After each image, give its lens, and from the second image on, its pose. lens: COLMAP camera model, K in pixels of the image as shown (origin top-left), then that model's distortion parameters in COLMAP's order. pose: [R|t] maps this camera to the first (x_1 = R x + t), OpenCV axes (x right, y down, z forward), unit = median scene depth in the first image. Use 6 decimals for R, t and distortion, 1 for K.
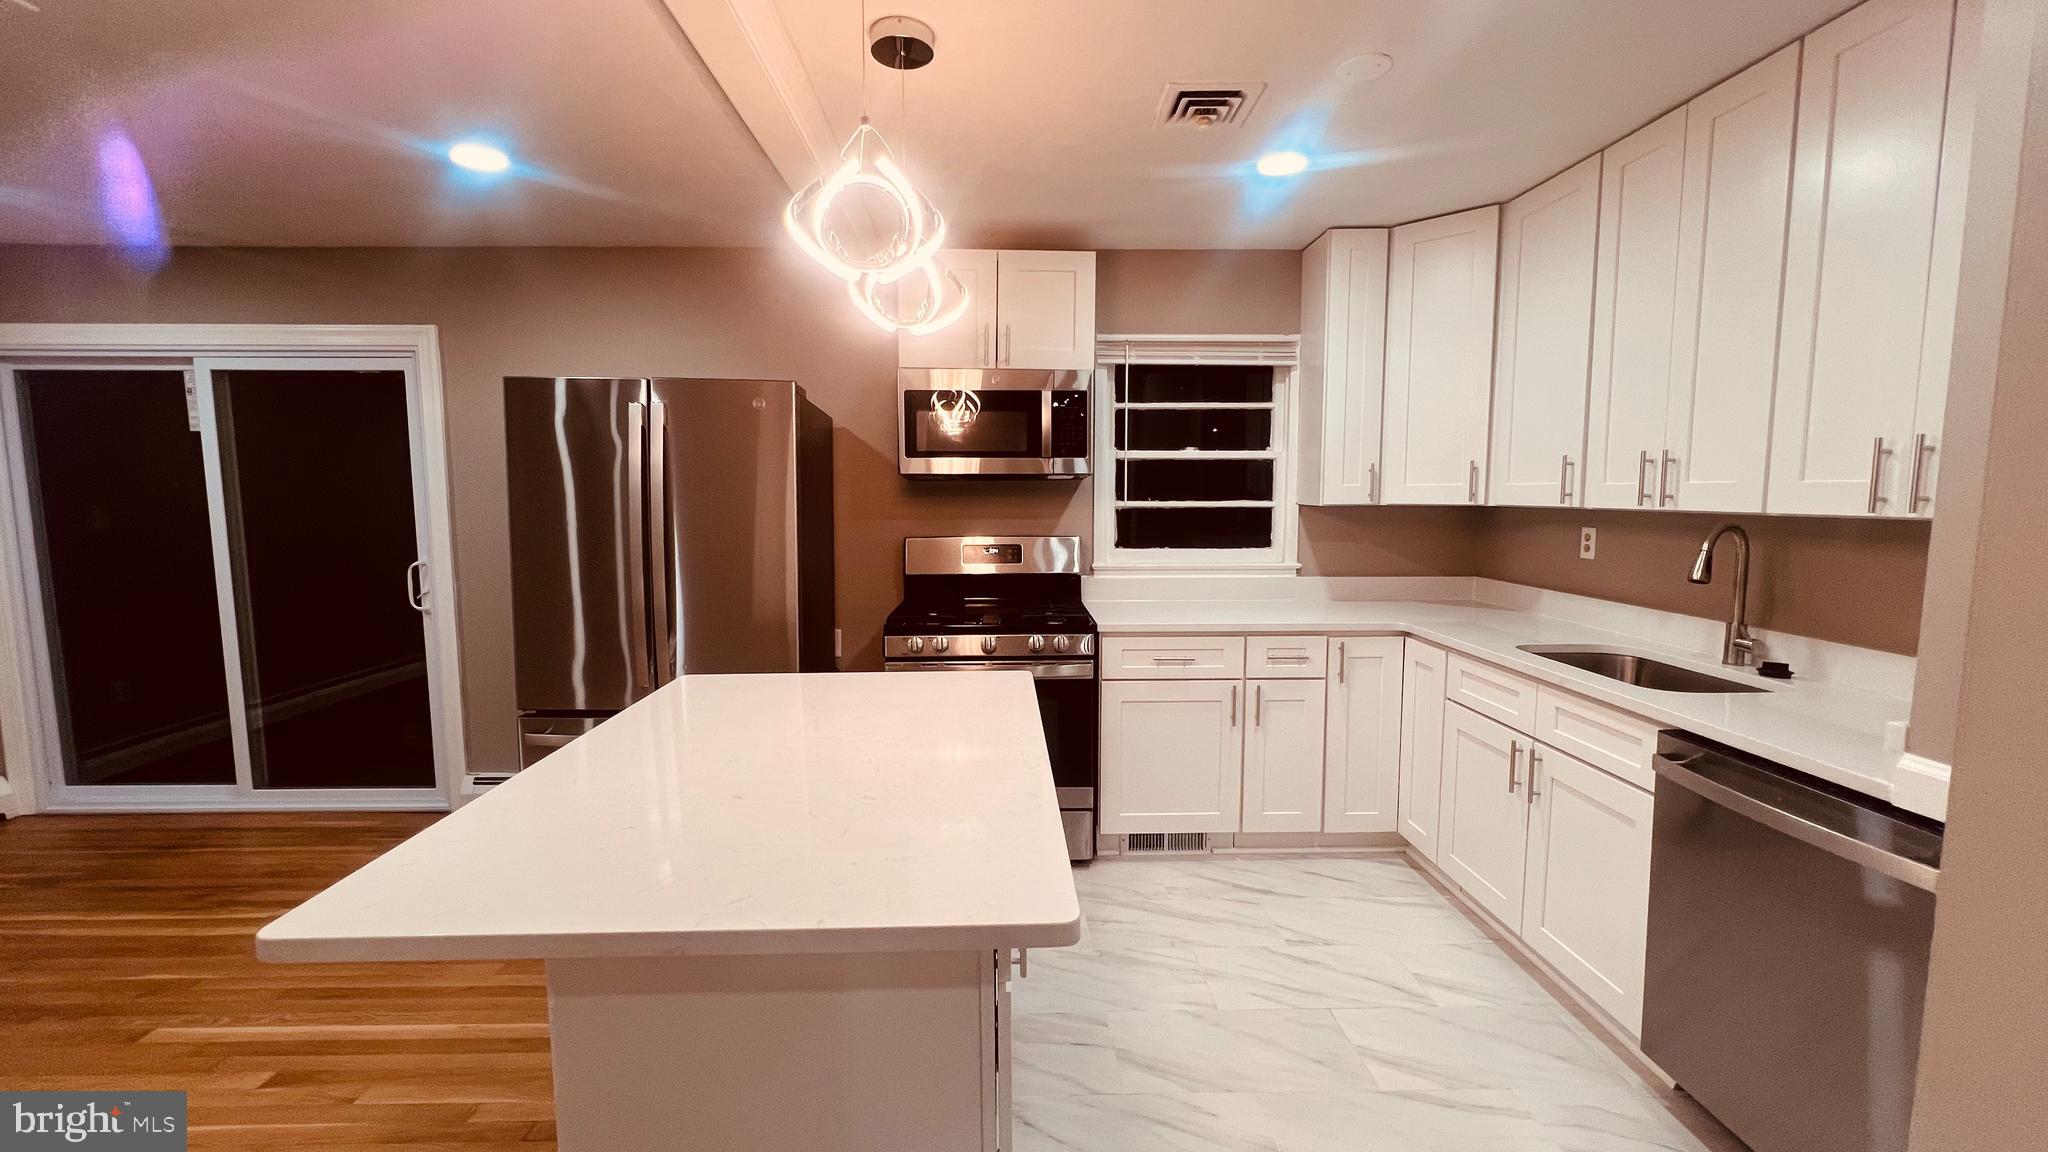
lens RADIAL K [[819.6, 0, 1014.9], [0, 819.6, 573.5], [0, 0, 1]] dist [-0.004680, 0.000938]
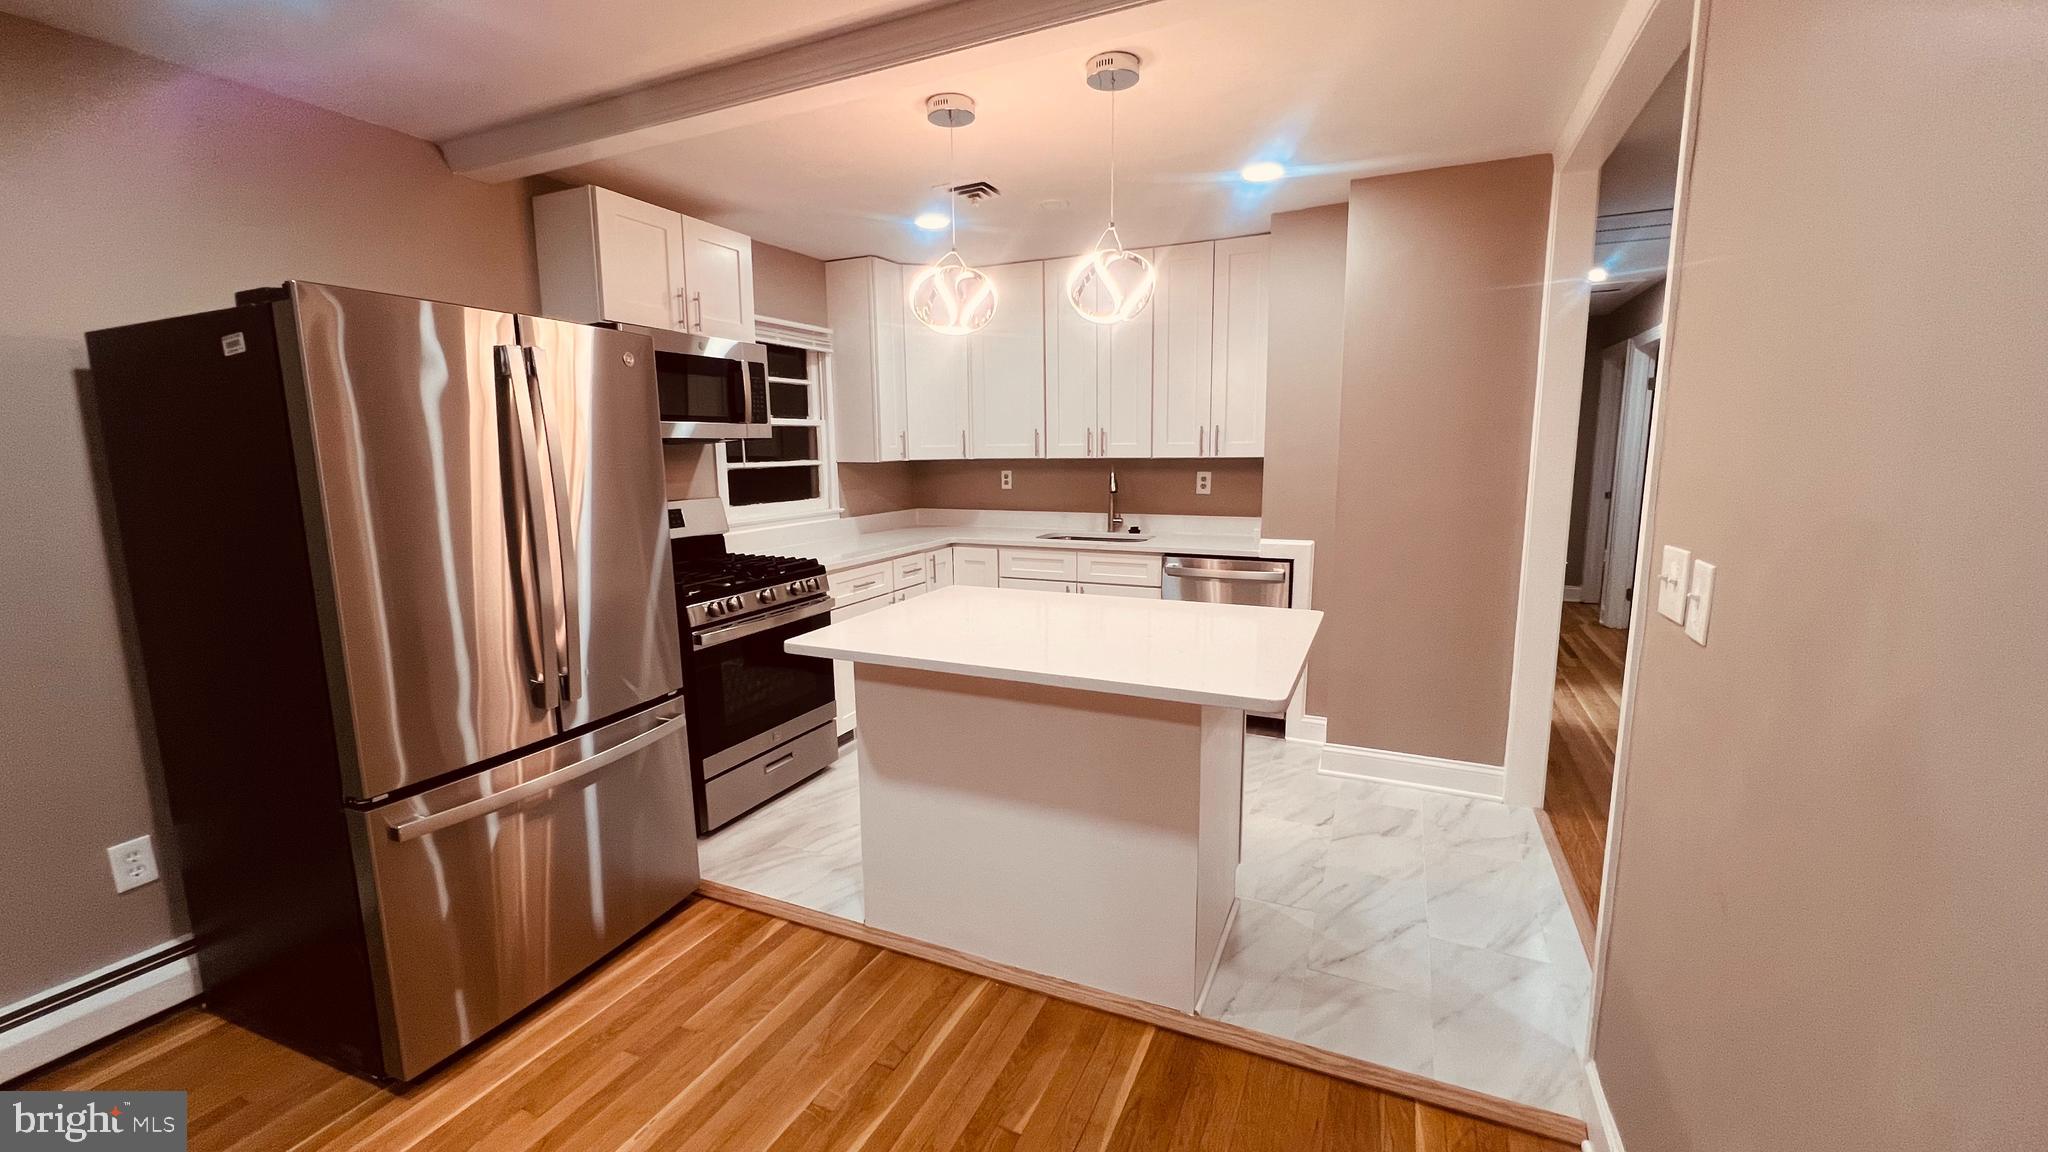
lens RADIAL K [[819.6, 0, 1016.9], [0, 819.6, 575.1], [0, 0, 1]] dist [-0.004680, 0.000938]
pose [[0.443172, -0.145139, 0.884609, -0.785404], [0.102280, 0.988549, 0.110952, -0.026065], [-0.890583, 0.041307, 0.452942, 0.197775]]
